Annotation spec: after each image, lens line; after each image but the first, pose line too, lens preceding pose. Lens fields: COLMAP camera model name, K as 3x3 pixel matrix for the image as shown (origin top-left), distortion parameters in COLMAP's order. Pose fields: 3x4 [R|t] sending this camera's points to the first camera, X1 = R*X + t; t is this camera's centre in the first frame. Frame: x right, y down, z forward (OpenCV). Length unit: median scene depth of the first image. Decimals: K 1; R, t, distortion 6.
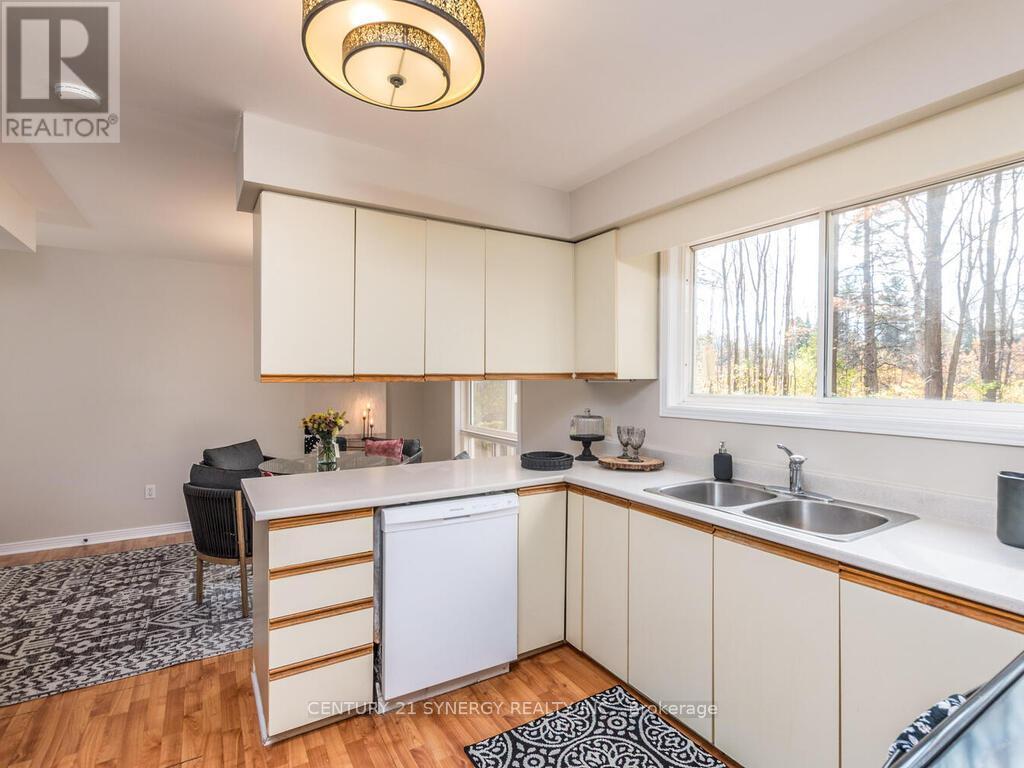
lens RADIAL K [[506.6, 0, 509.6], [0, 506.6, 379.3], [0, 0, 1]] dist [-0.002343, -0.000739]
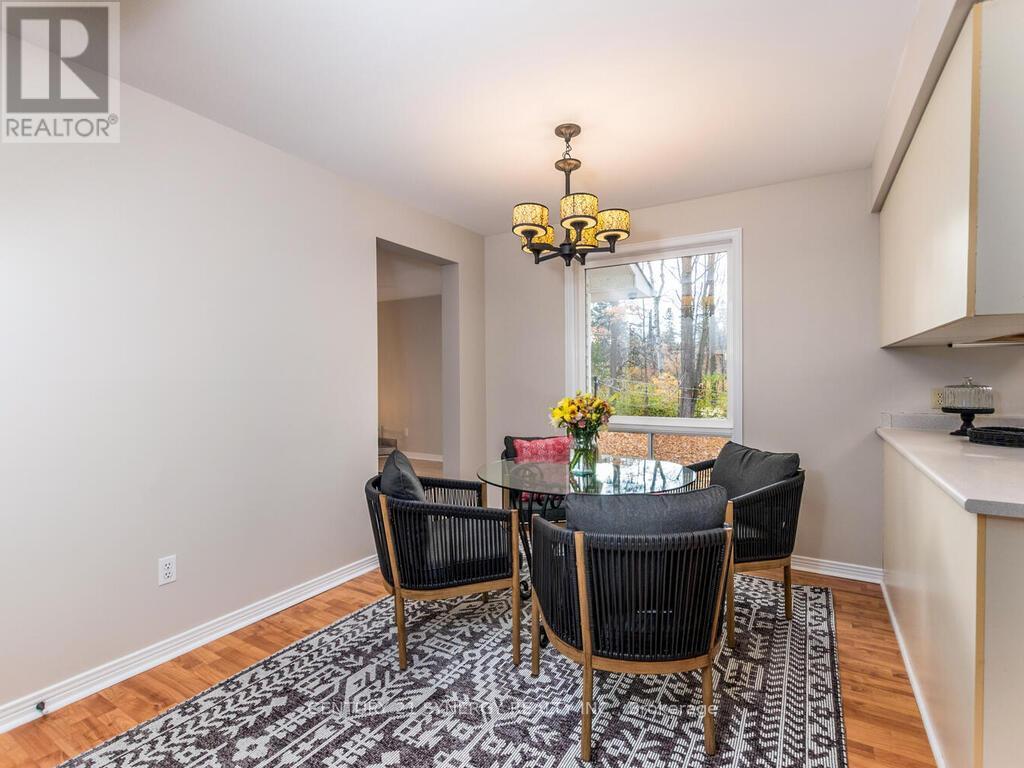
lens RADIAL K [[506.6, 0, 509.6], [0, 506.6, 379.3], [0, 0, 1]] dist [-0.002343, -0.000739]
pose [[0.888215, -0.012889, 0.459247, -0.733710], [0.010663, 0.999915, 0.007441, 0.037828], [-0.459304, -0.001712, 0.888278, 0.458414]]
